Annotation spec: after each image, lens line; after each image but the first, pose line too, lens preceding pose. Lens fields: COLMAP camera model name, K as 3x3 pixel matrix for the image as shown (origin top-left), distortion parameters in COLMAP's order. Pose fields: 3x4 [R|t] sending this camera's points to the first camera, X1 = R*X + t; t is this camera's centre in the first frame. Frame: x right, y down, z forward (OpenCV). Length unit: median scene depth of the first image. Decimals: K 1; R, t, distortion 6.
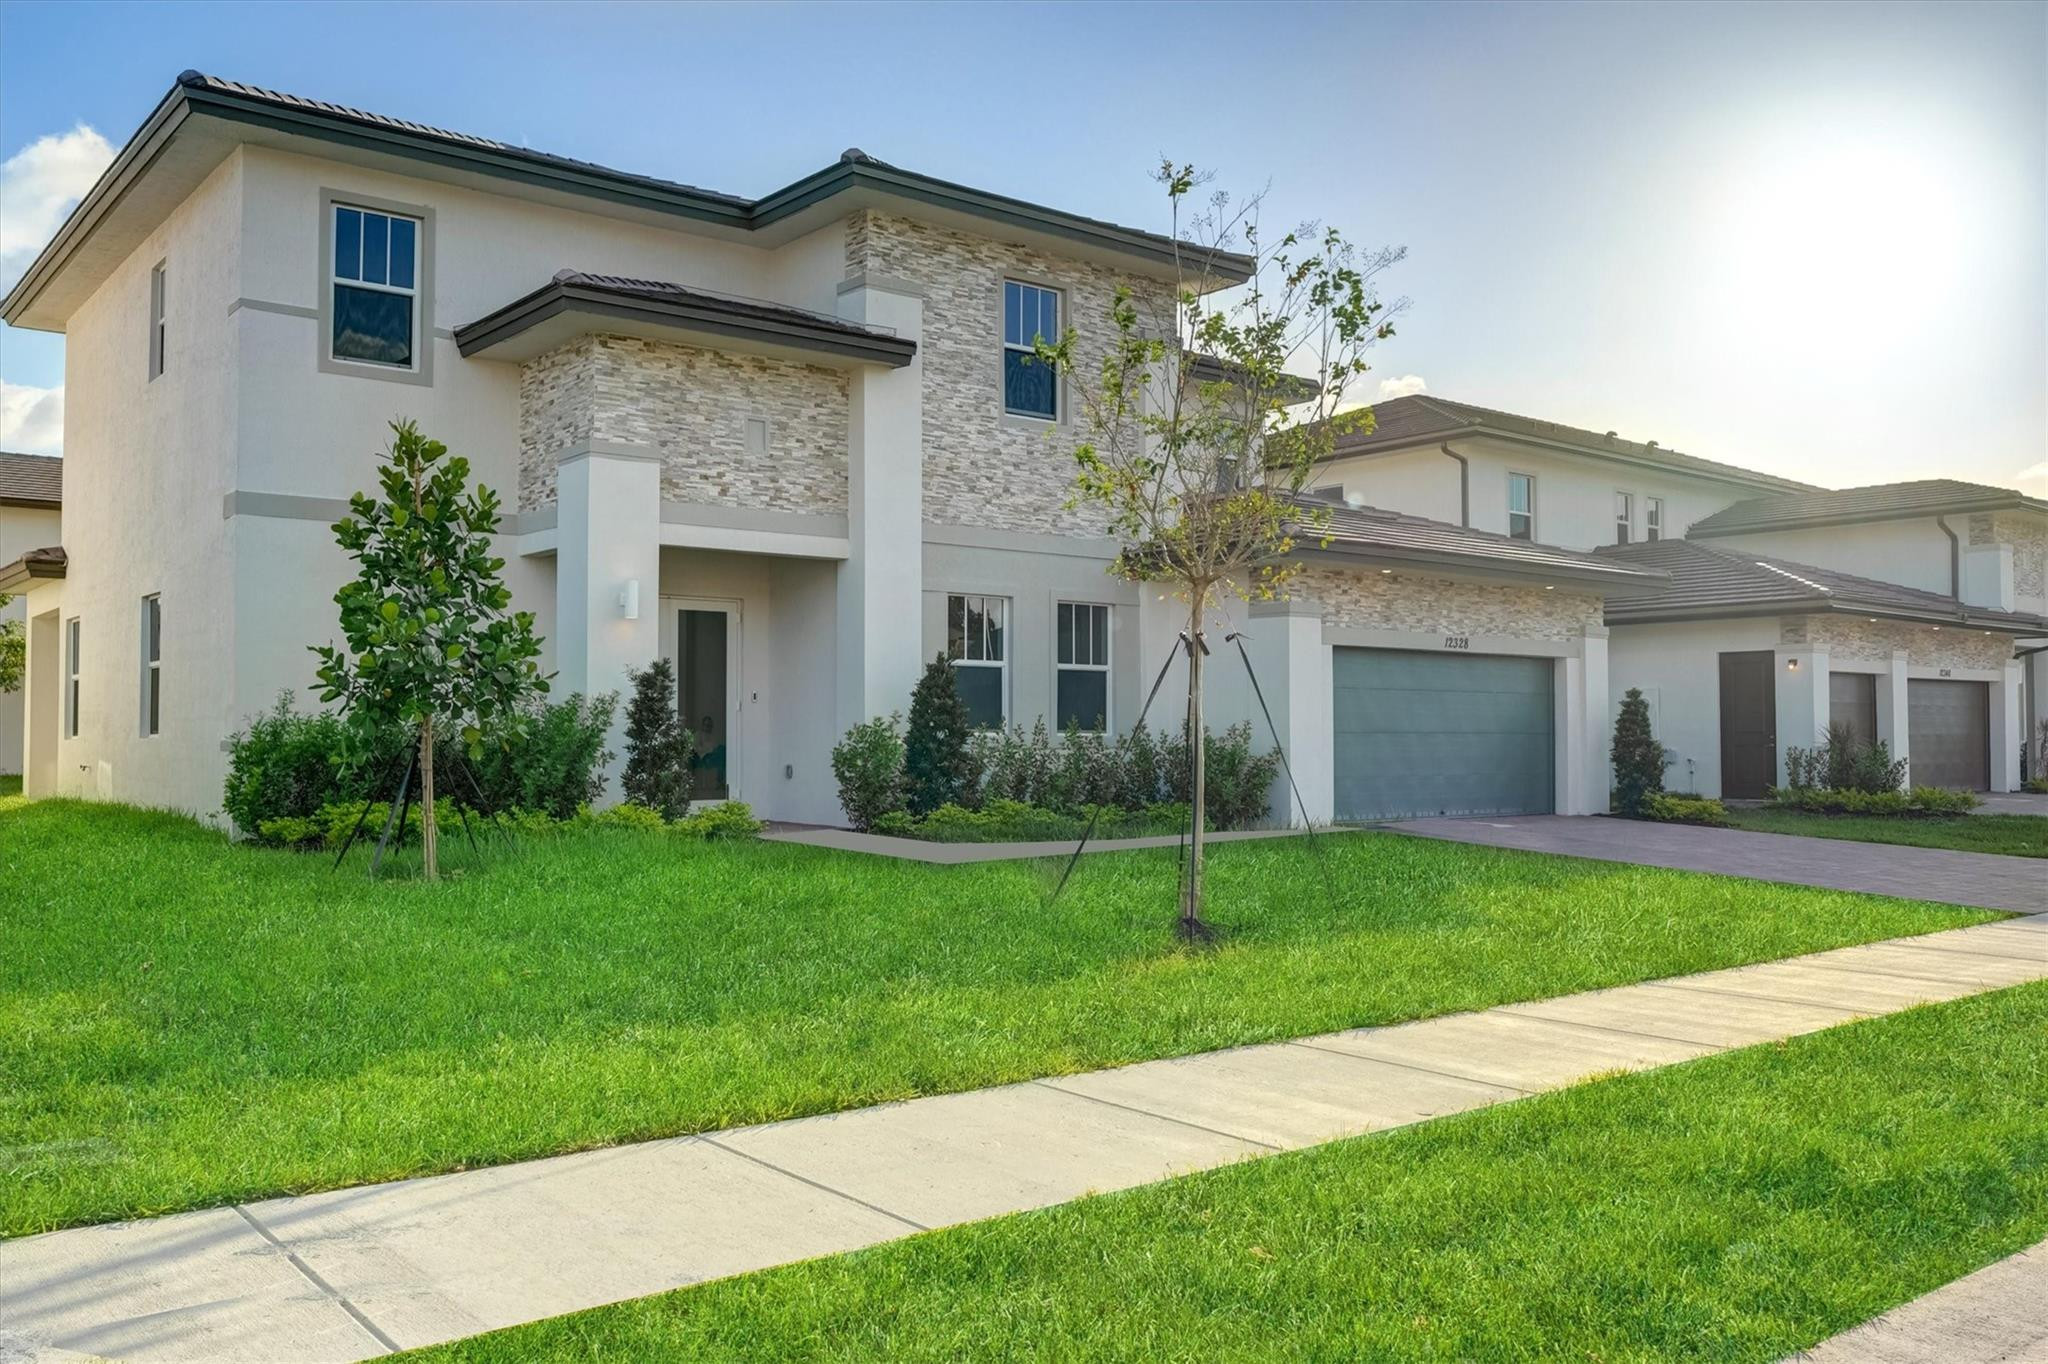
lens RADIAL K [[1701.4, 0, 1023.4], [0, 1701.4, 680.7], [0, 0, 1]] dist [-0.000240, -0.000174]
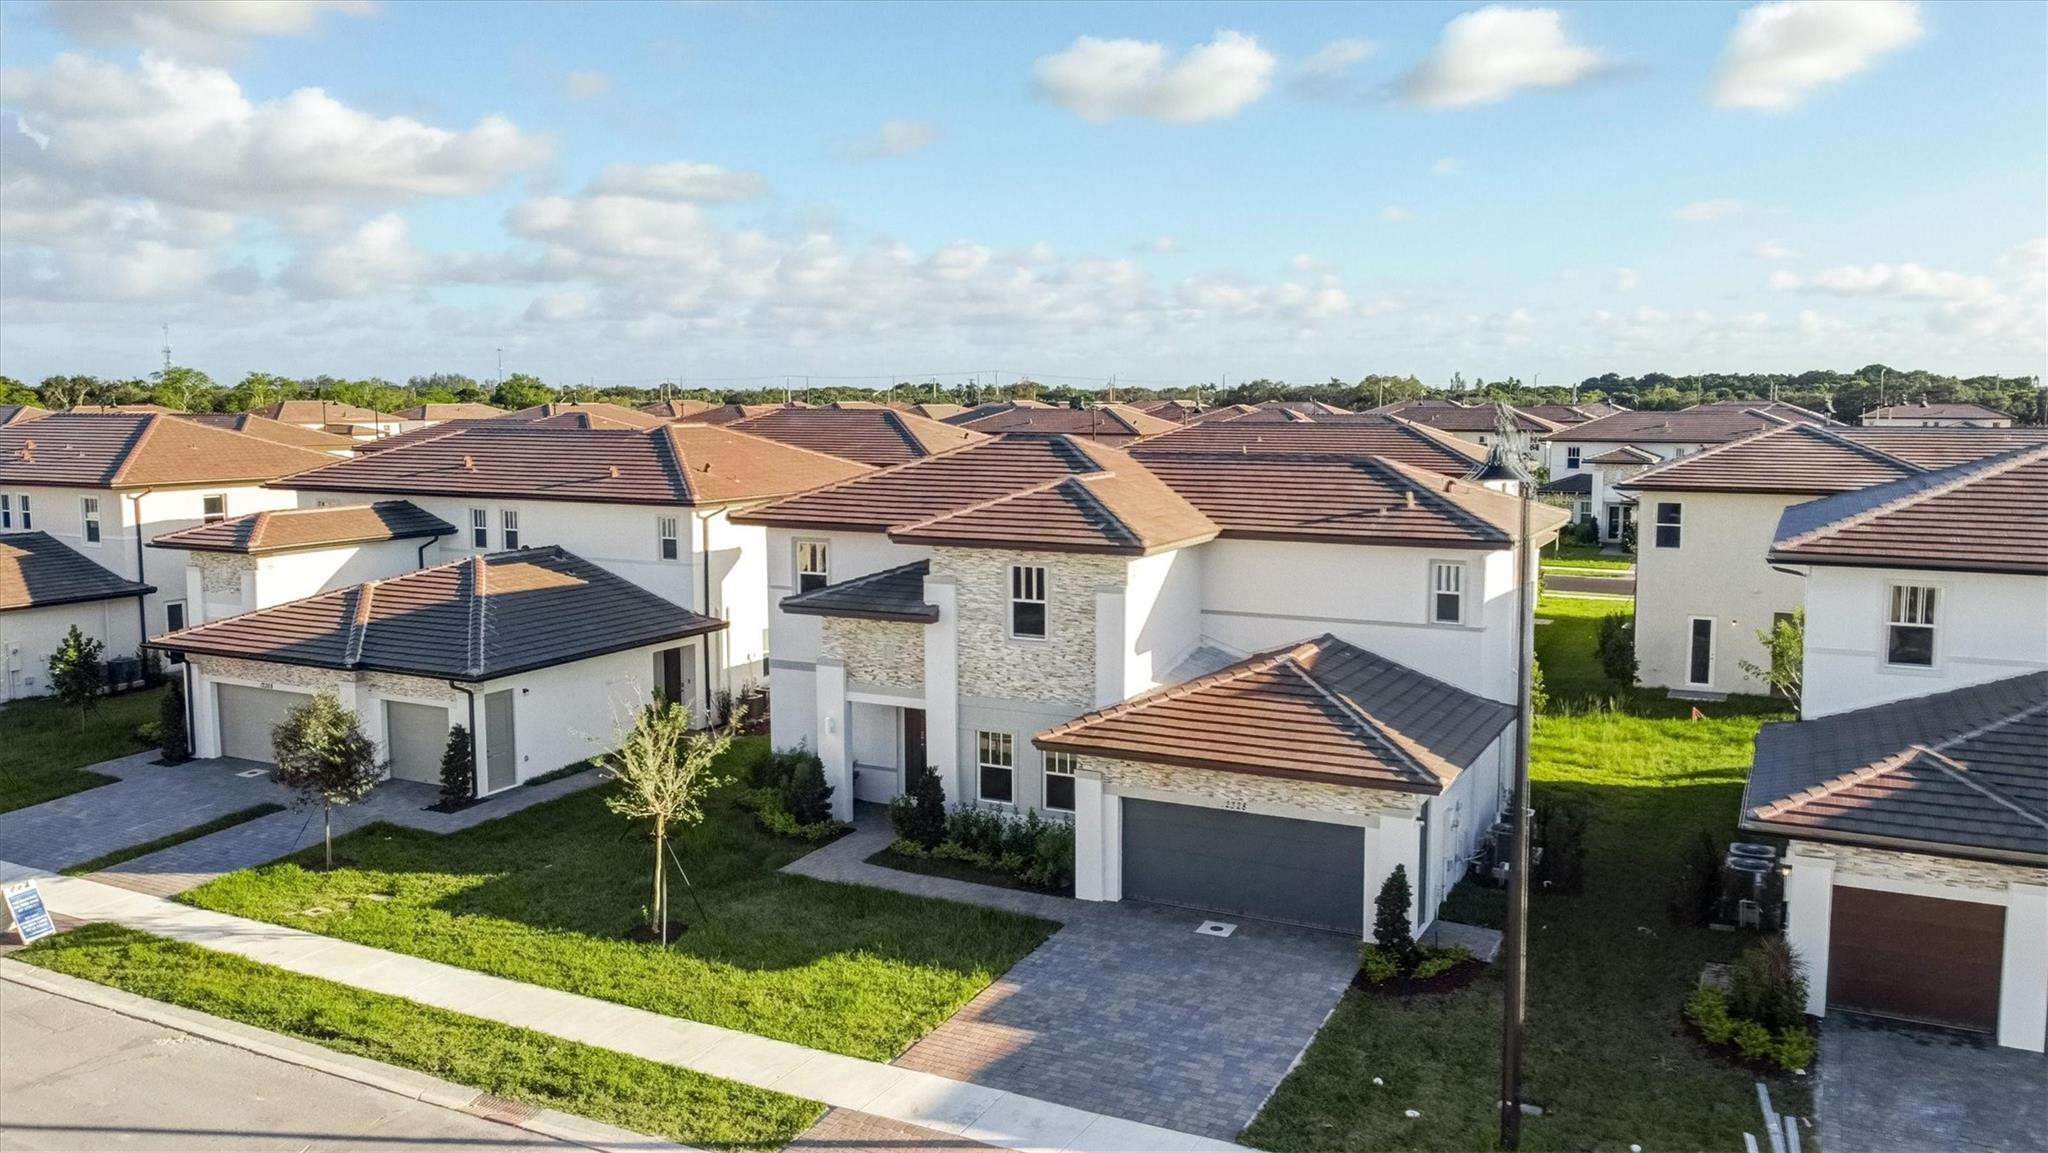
lens RADIAL K [[1572.3, 0, 1023.8], [0, 1572.3, 574.7], [0, 0, 1]] dist [-0.001521, -0.000192]
pose [[0.417001, 0.107055, -0.902580, 1.583932], [0.031101, 0.990777, 0.131885, -0.463373], [0.908374, -0.083067, 0.409825, 0.318621]]
